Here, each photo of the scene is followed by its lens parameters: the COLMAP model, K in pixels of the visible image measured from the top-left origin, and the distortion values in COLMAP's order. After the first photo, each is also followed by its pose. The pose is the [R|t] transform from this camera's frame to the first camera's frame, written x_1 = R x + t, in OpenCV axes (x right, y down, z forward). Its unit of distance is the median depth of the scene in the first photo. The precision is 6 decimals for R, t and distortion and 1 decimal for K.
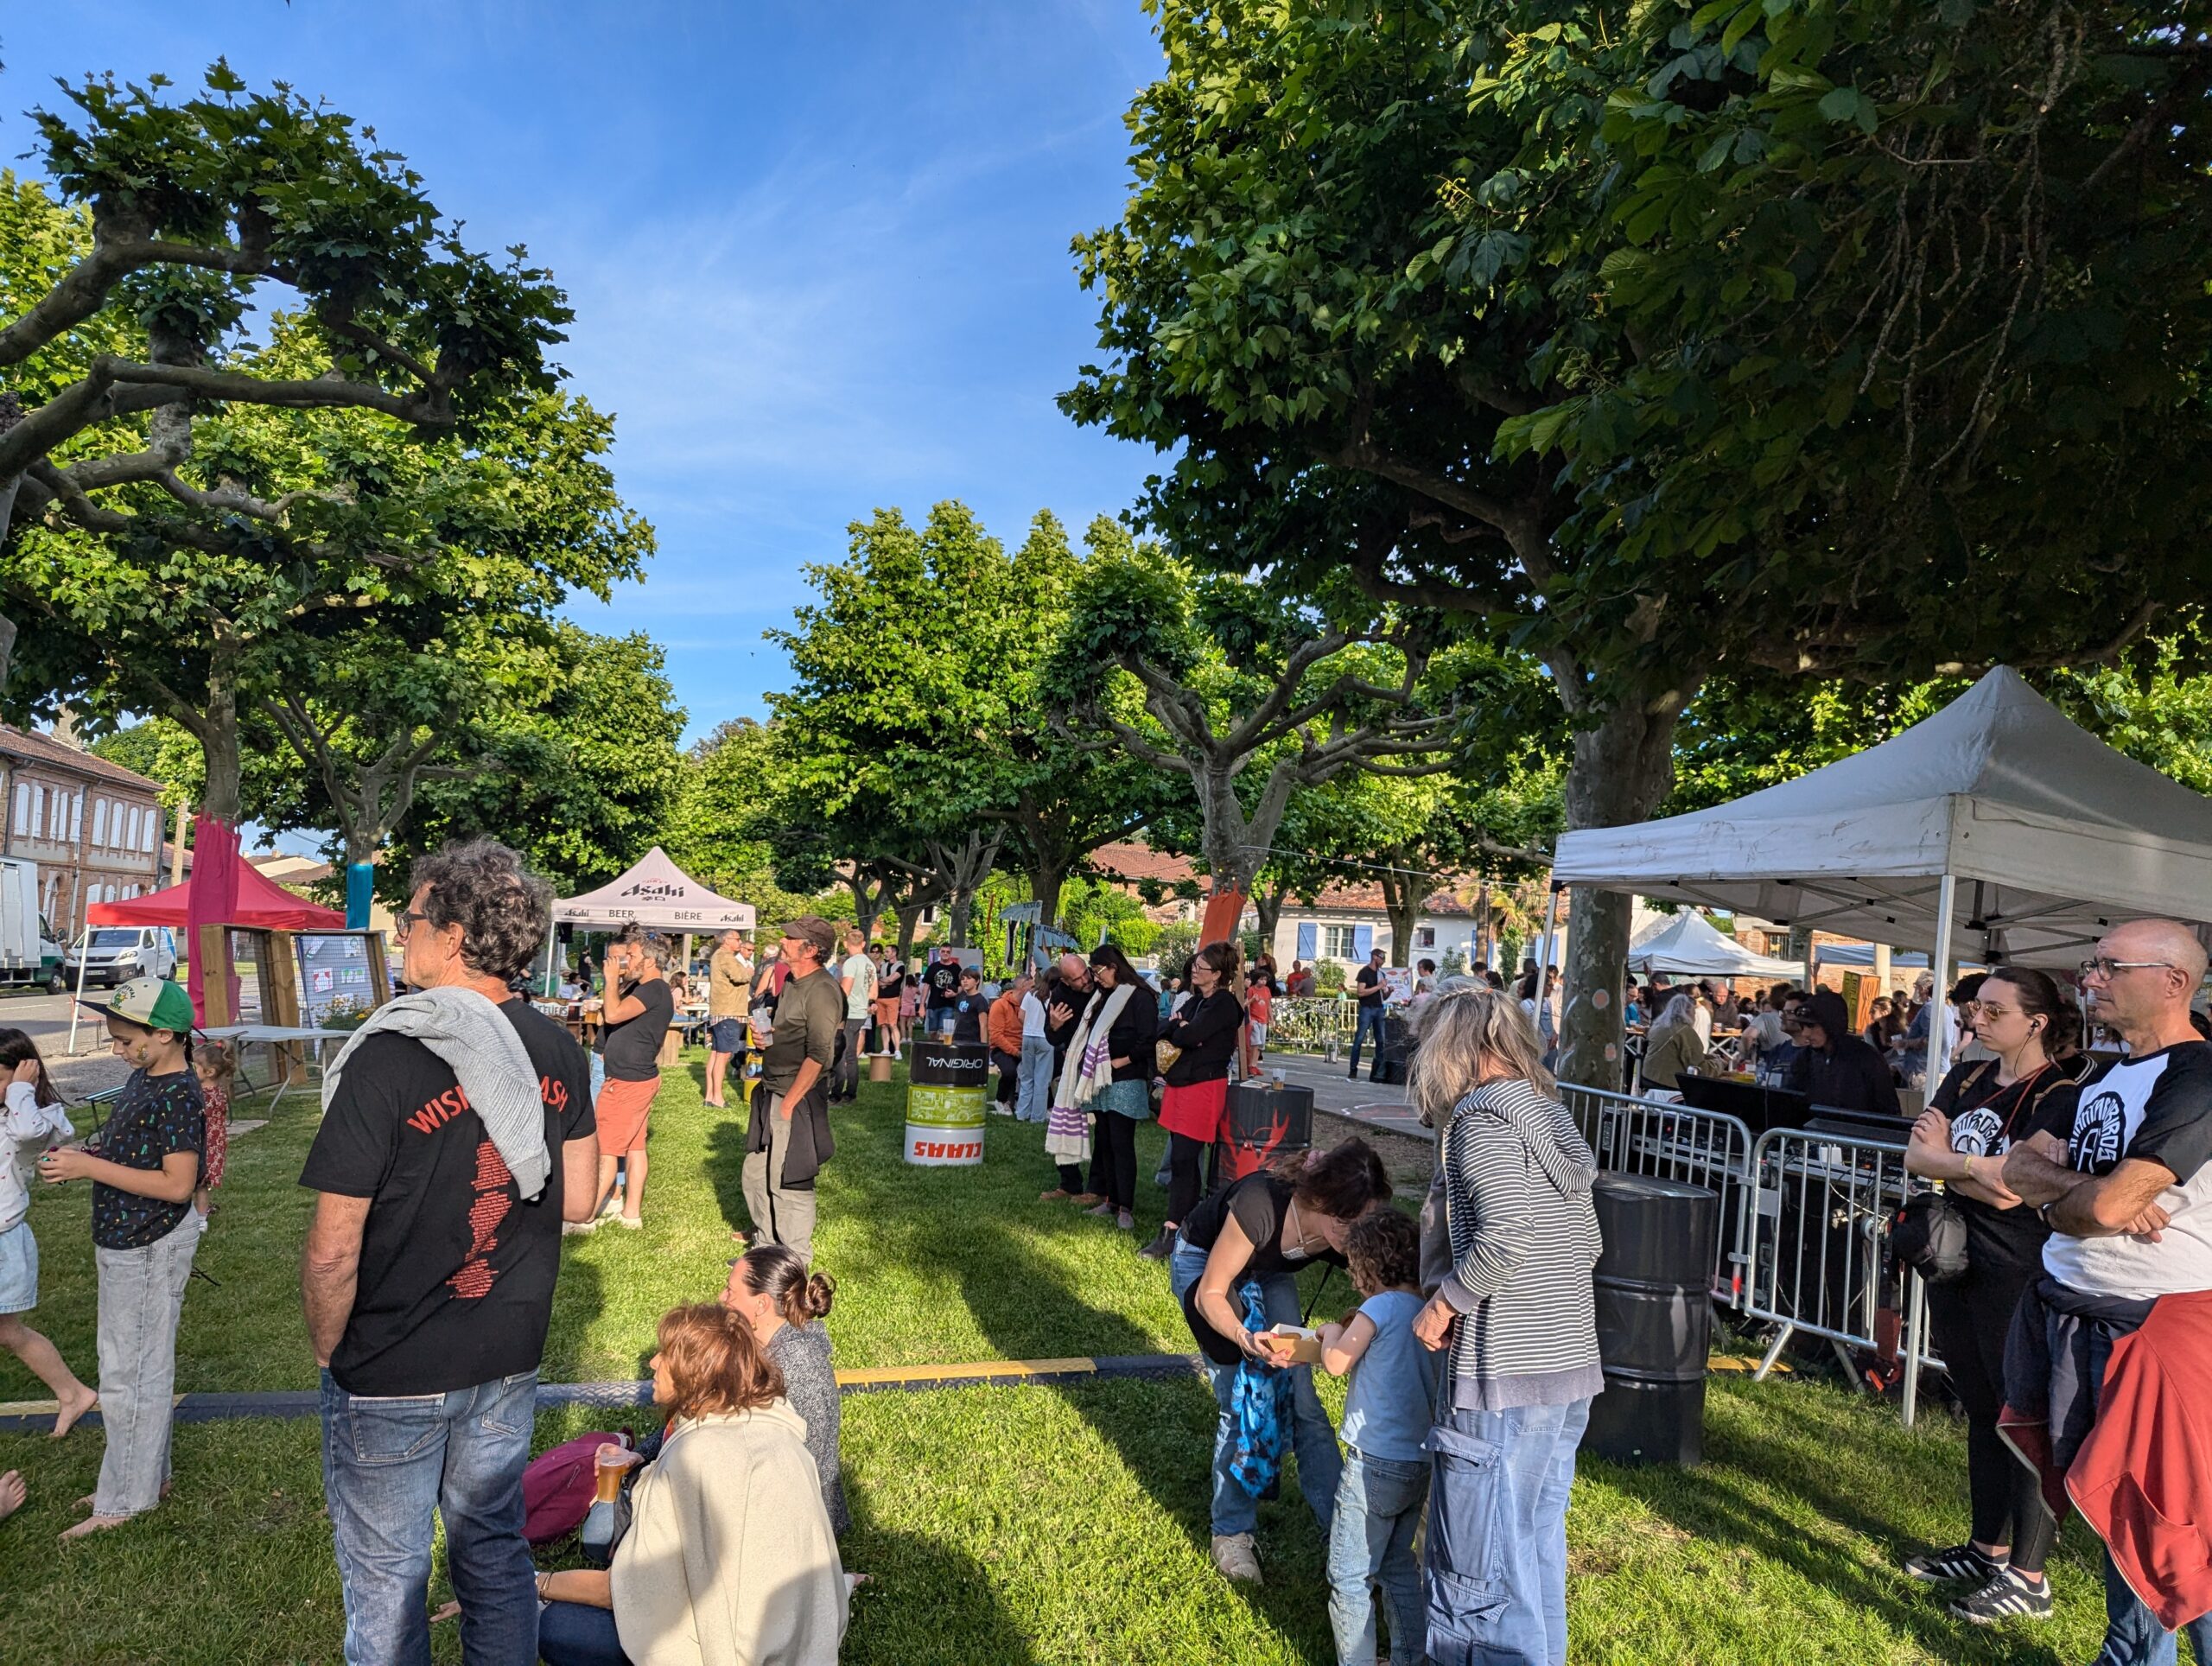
lens RADIAL K [[1546.1, 0, 1110.9], [0, 1546.1, 825.9], [0, 0, 1]] dist [0.046662, -0.022676]
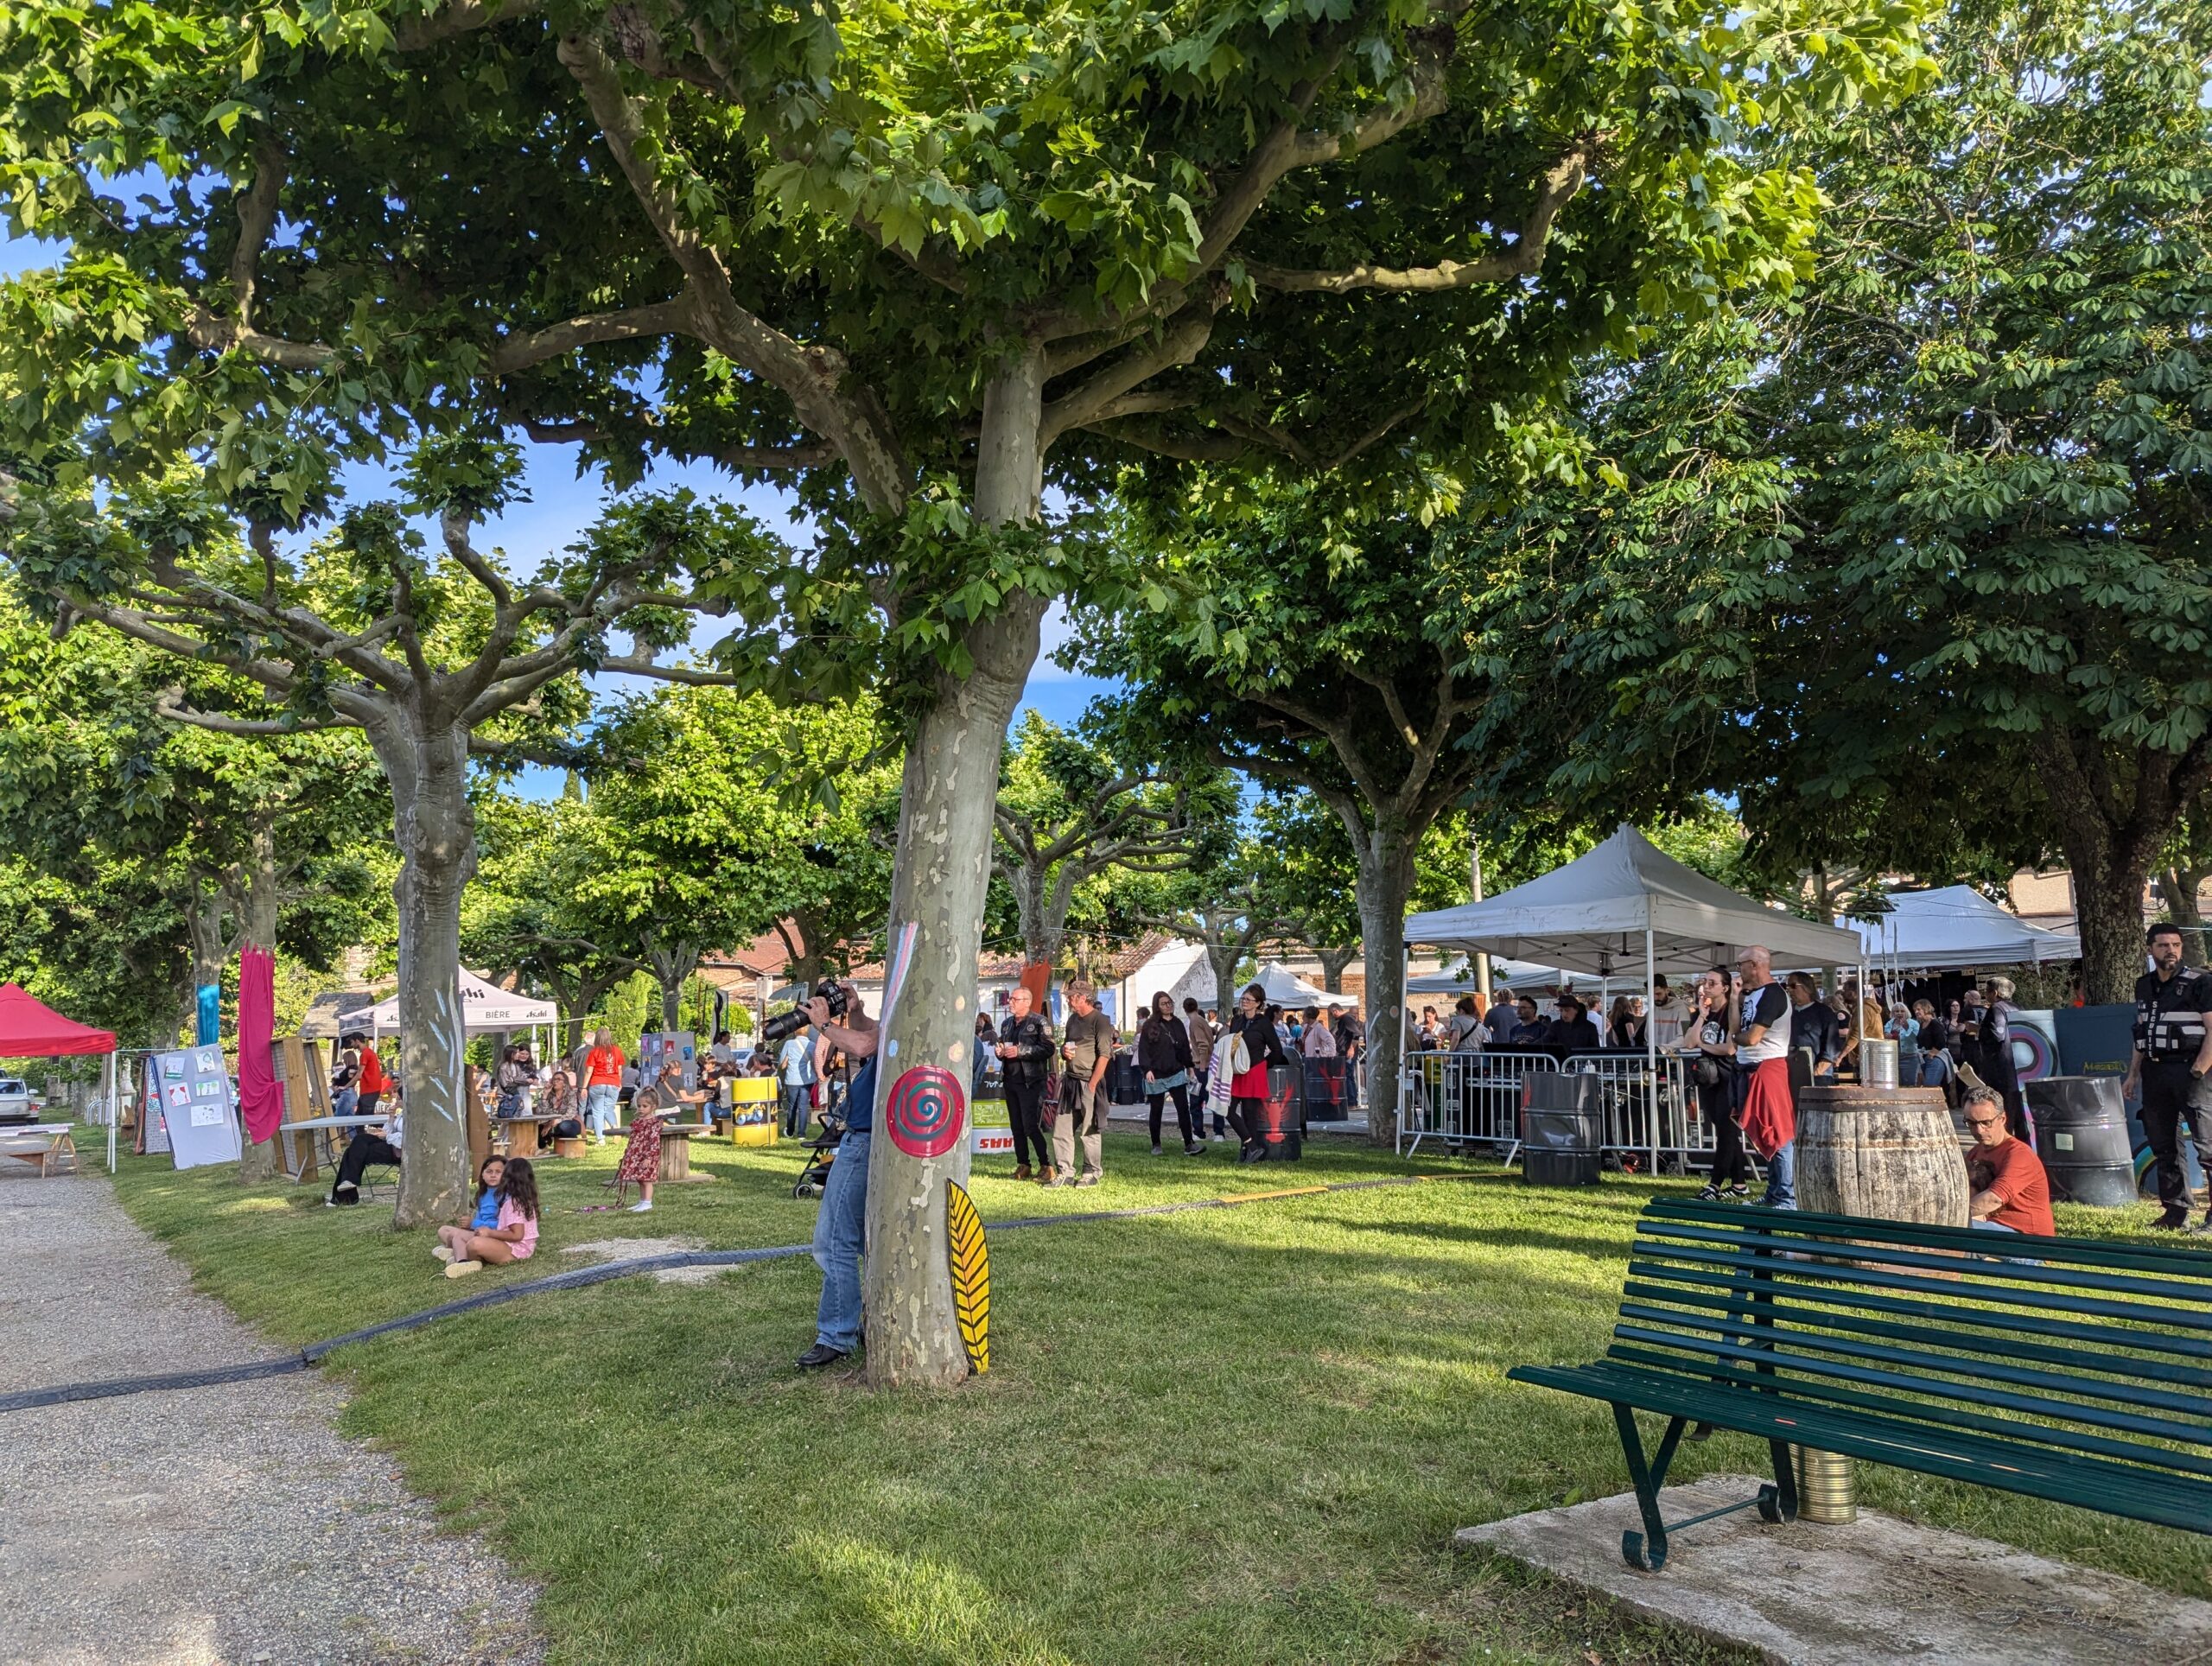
lens RADIAL K [[1546.1, 0, 1103.9], [0, 1546.1, 848.1], [0, 0, 1]] dist [0.046662, -0.022676]
pose [[0.943307, -0.032371, 0.330341, -0.253994], [0.043154, 0.998747, -0.025360, -0.017034], [-0.329106, 0.038178, 0.943521, -0.238765]]
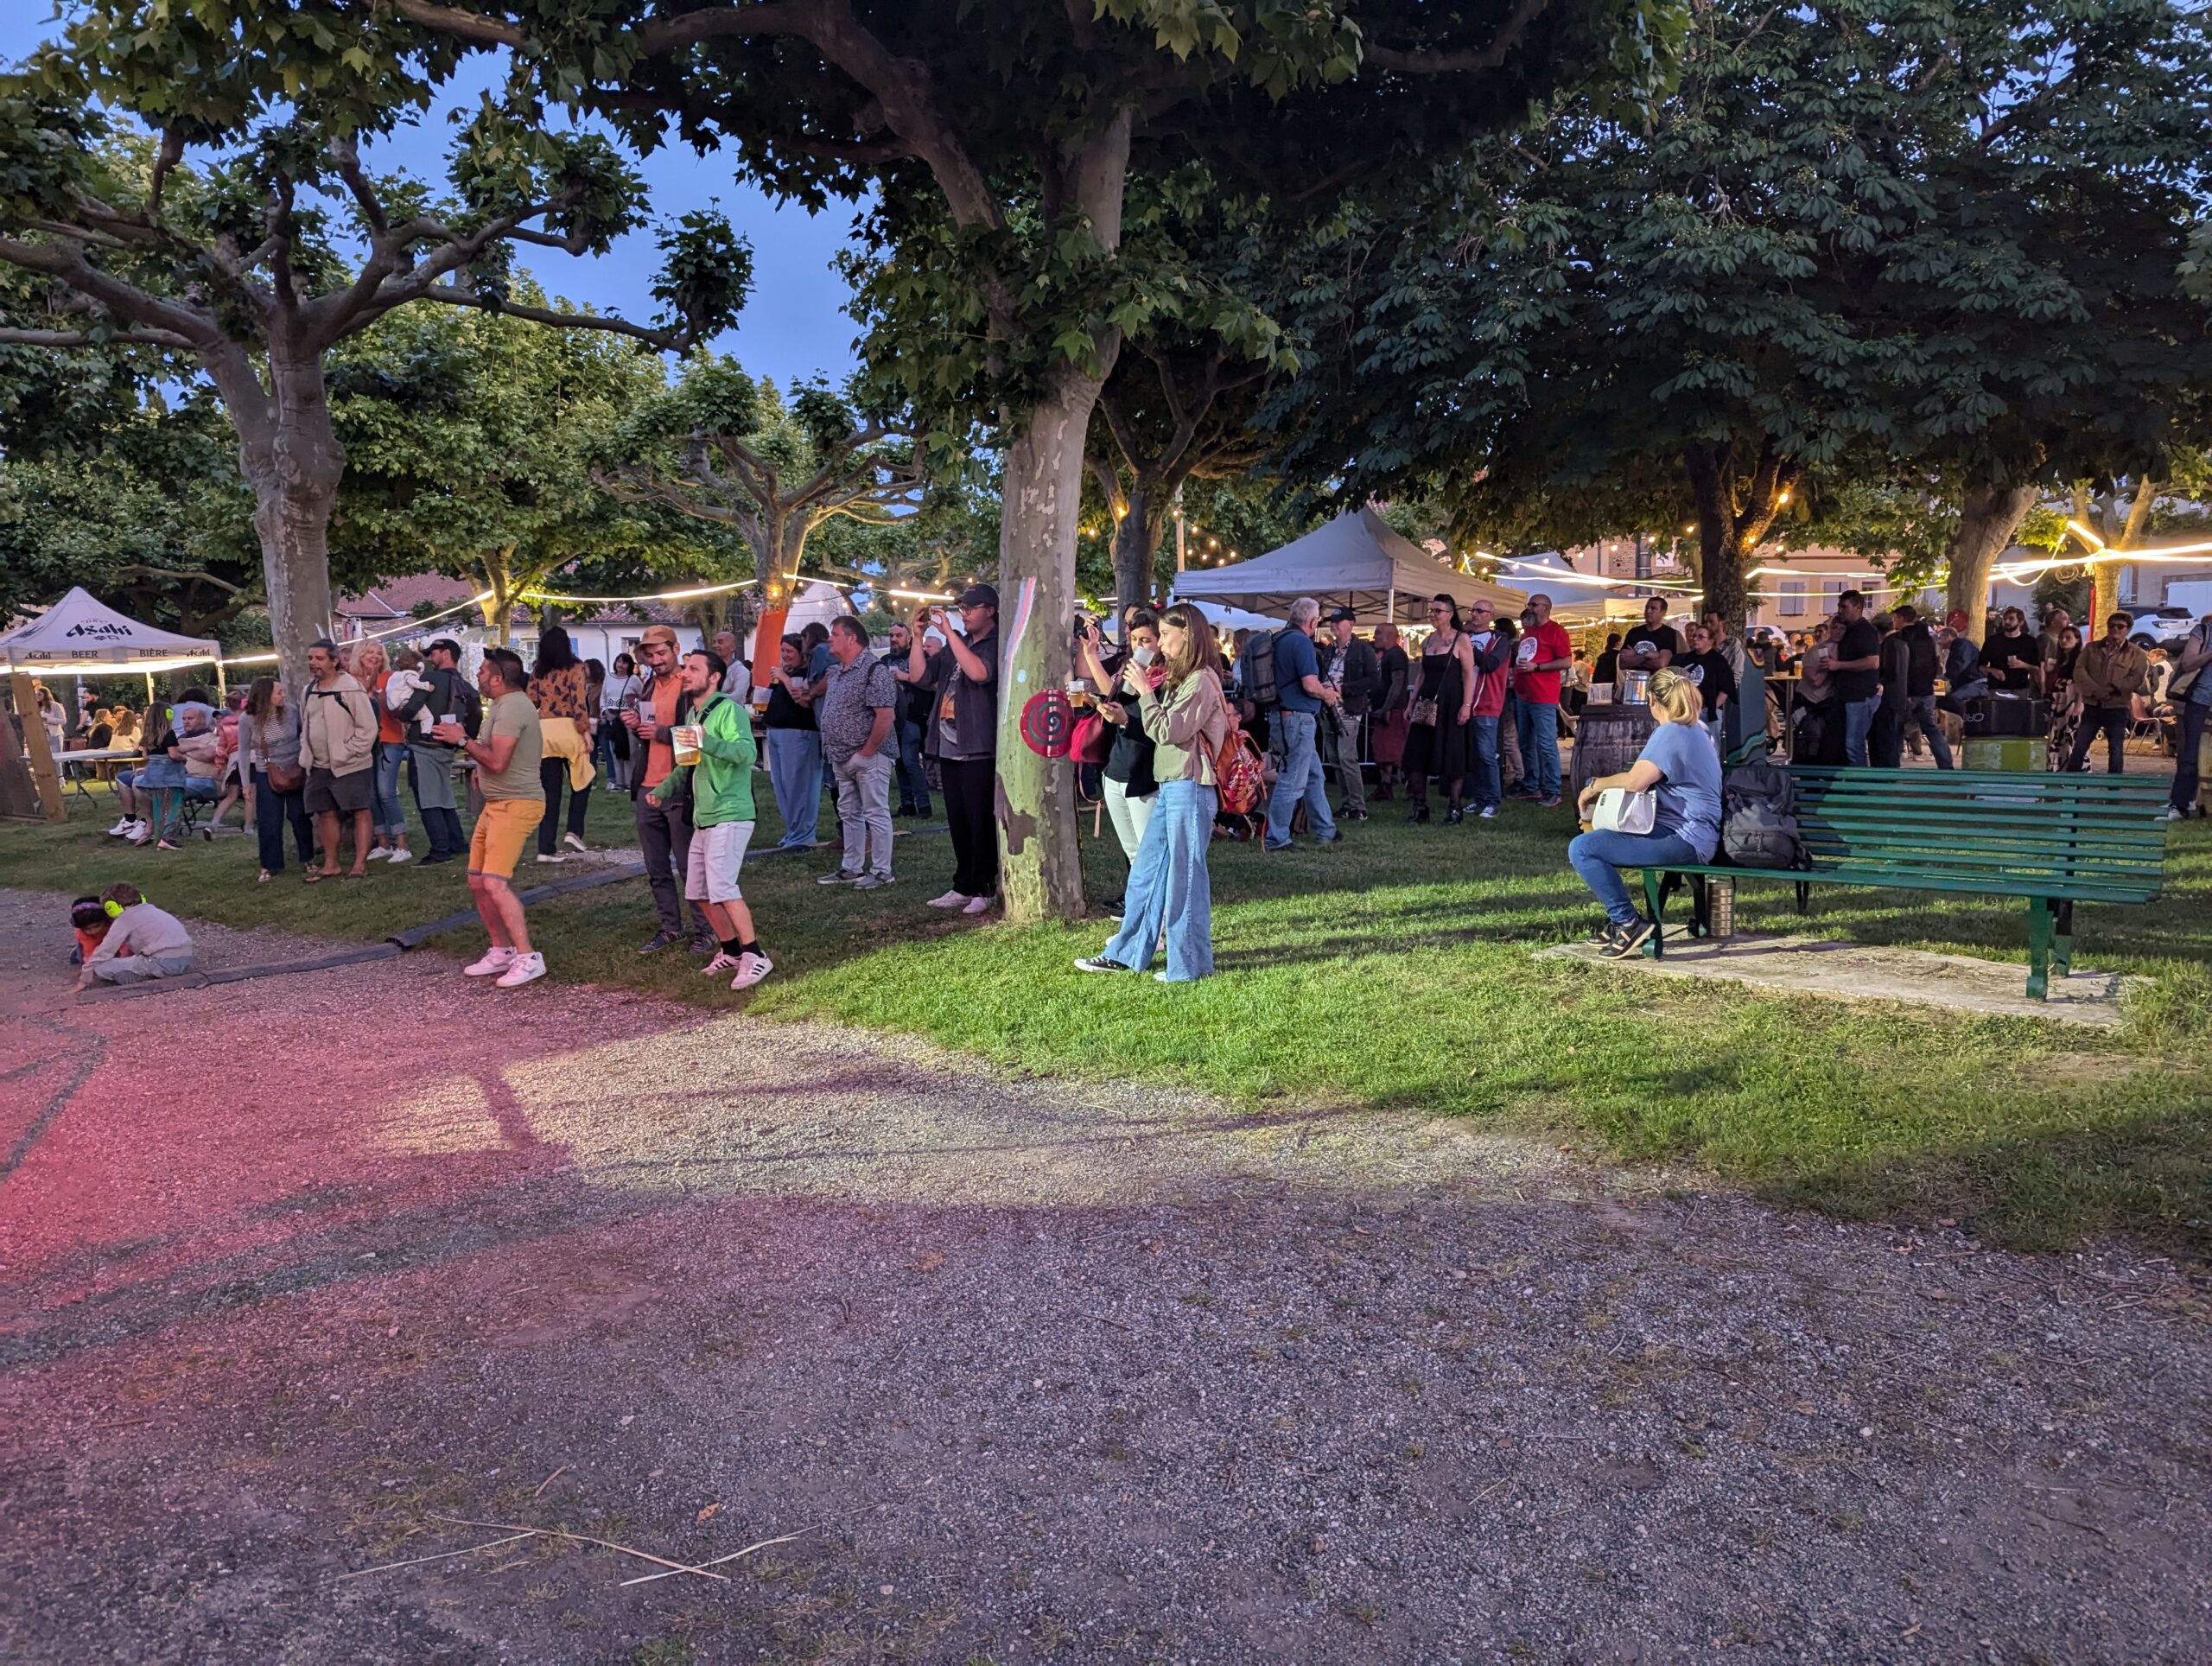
lens RADIAL K [[1546.1, 0, 1104.2], [0, 1546.1, 833.9], [0, 0, 1]] dist [0.046662, -0.022676]
pose [[0.816740, -0.126851, 0.562889, -0.406151], [0.015155, 0.979915, 0.198841, -0.025879], [-0.576807, -0.153871, 0.802258, -0.270824]]
